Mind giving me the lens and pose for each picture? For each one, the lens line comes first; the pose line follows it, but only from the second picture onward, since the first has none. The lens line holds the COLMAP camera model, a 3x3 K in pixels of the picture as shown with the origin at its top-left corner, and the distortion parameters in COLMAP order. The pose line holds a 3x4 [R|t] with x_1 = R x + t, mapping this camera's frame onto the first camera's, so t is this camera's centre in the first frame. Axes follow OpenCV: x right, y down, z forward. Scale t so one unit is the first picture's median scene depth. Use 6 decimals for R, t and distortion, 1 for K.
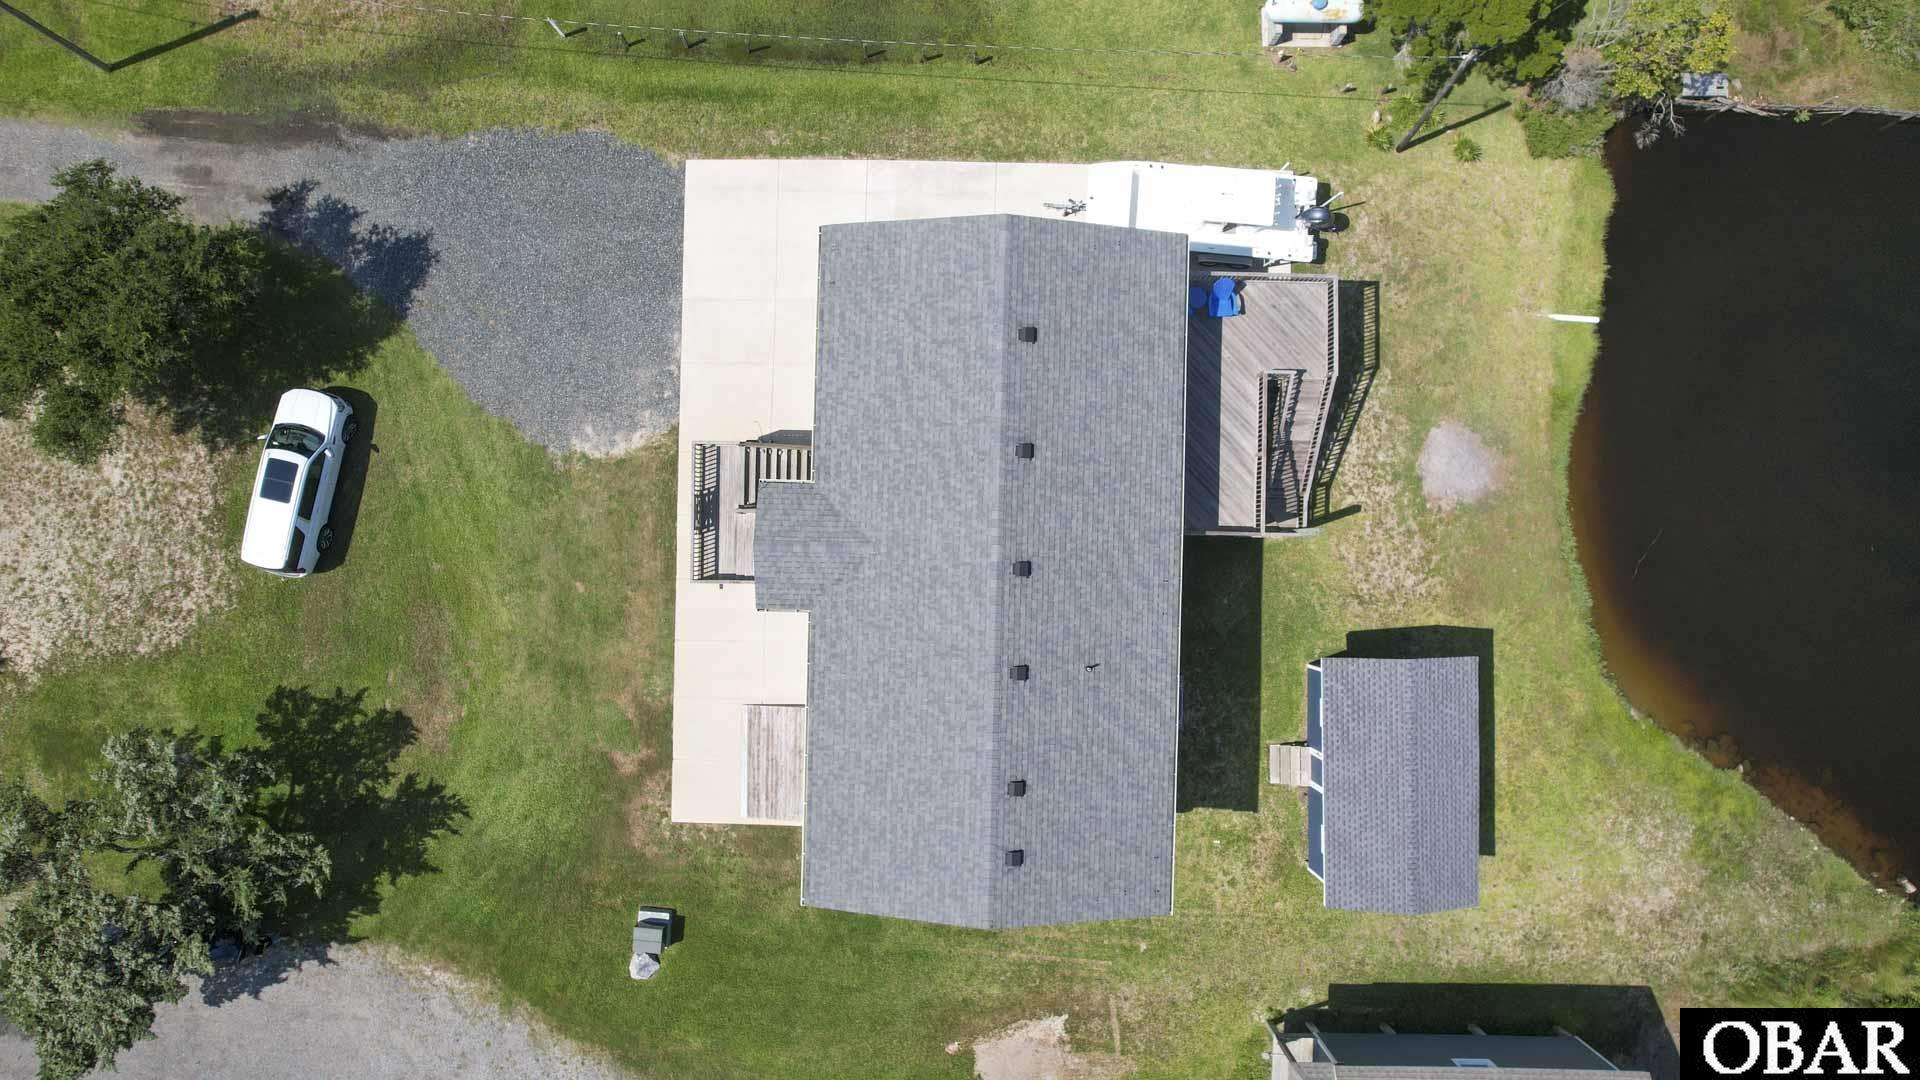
lens RADIAL K [[1232.0, 0, 957.8], [0, 1232.0, 547.6], [0, 0, 1]] dist [-0.082106, 0.072778]
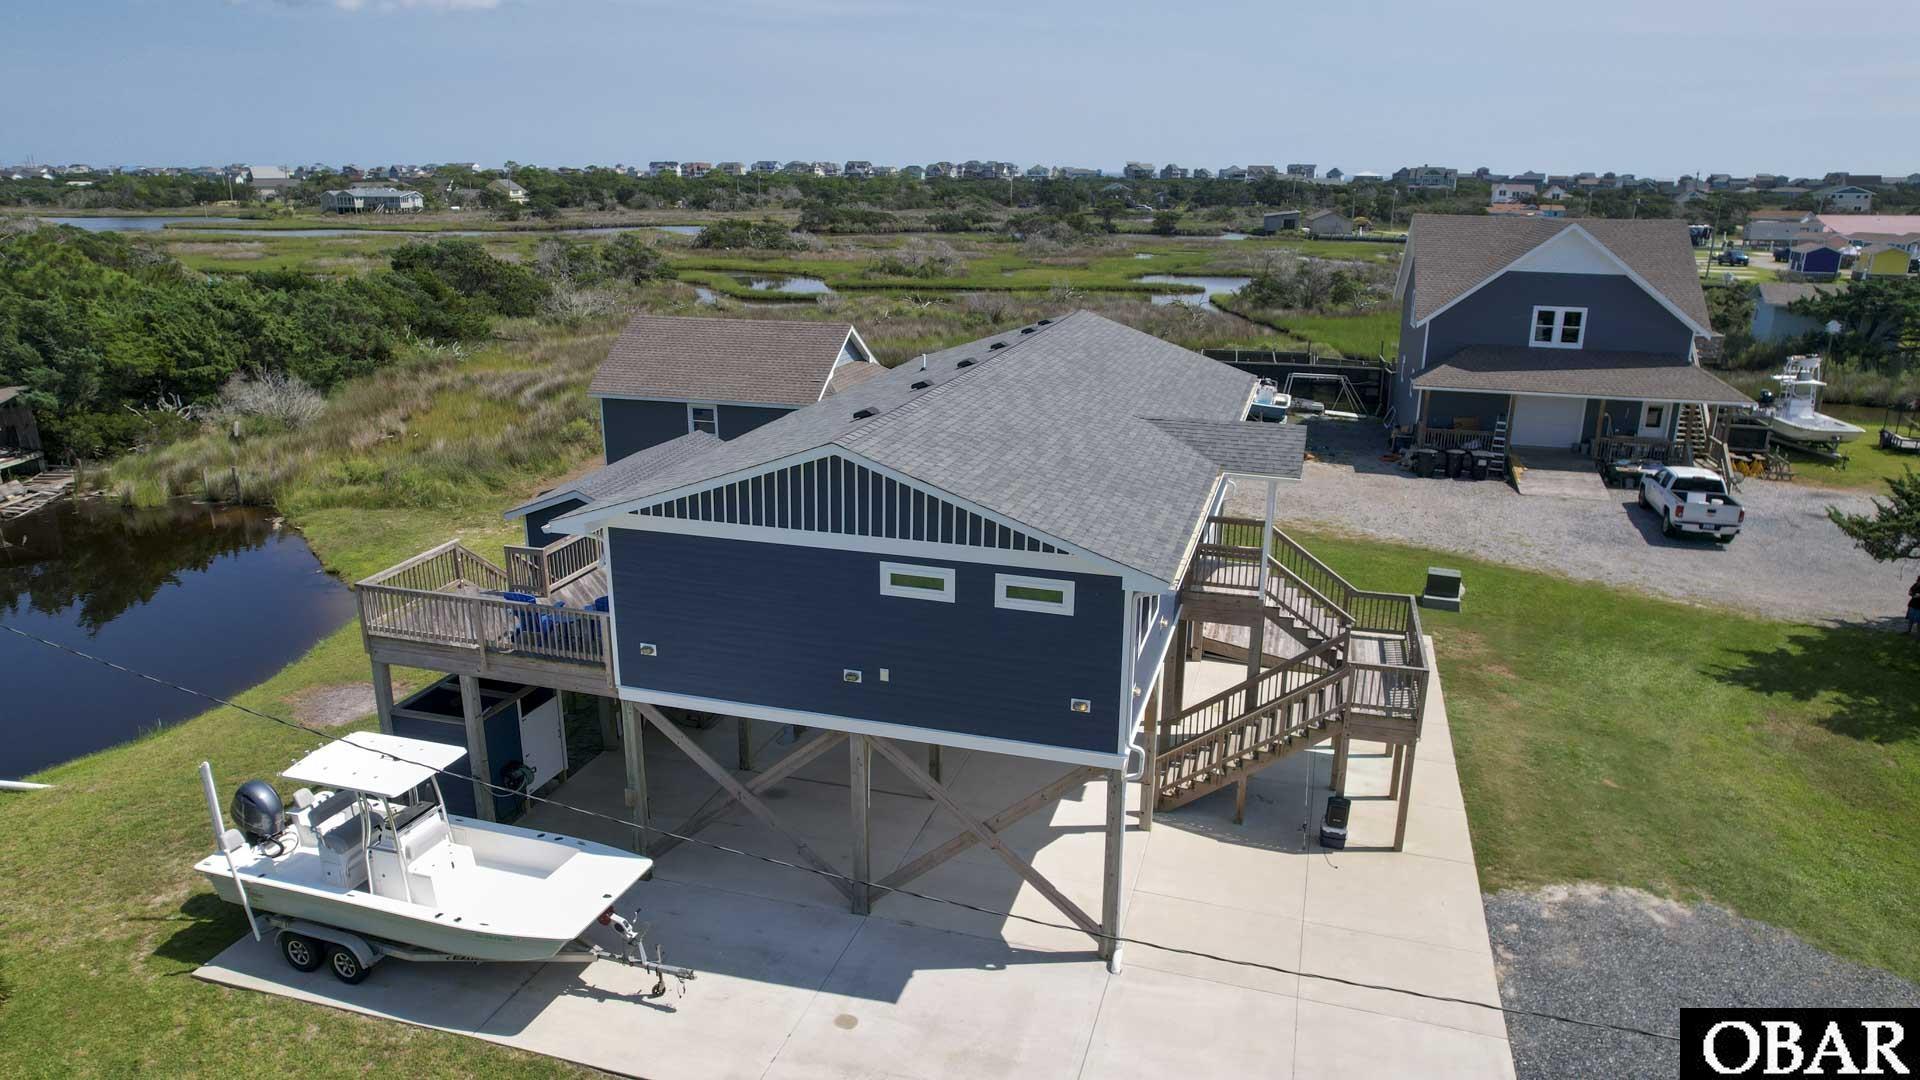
lens RADIAL K [[1232.0, 0, 957.8], [0, 1232.0, 547.6], [0, 0, 1]] dist [-0.082106, 0.072778]
pose [[-0.963883, -0.079995, 0.254029, -0.127023], [0.266317, -0.281319, 0.921919, -0.616486], [-0.002286, 0.956274, 0.292463, 0.693915]]
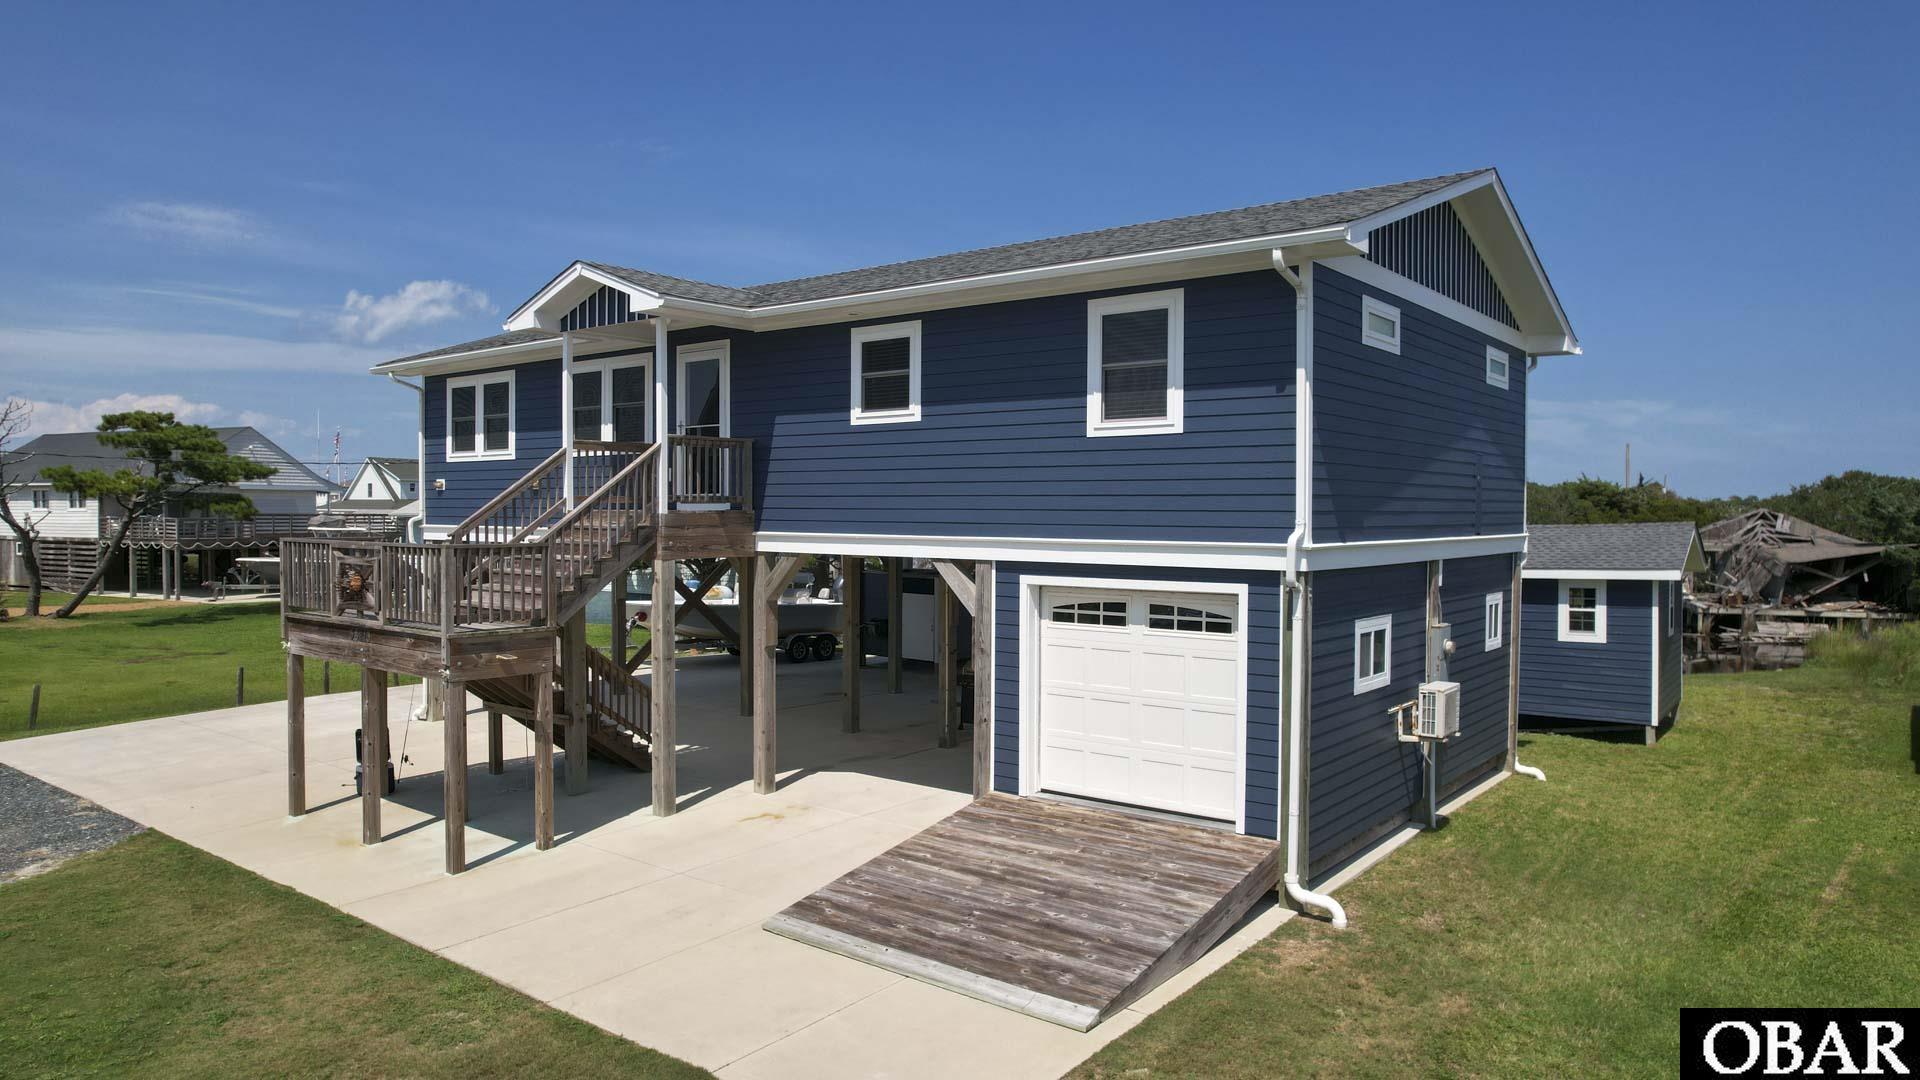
lens RADIAL K [[1232.0, 0, 957.8], [0, 1232.0, 547.6], [0, 0, 1]] dist [-0.082106, 0.072778]
pose [[0.605875, -0.015333, 0.795412, -0.377836], [0.795500, 0.023967, -0.605480, 0.344564], [-0.009780, 0.999595, 0.026718, 0.894439]]
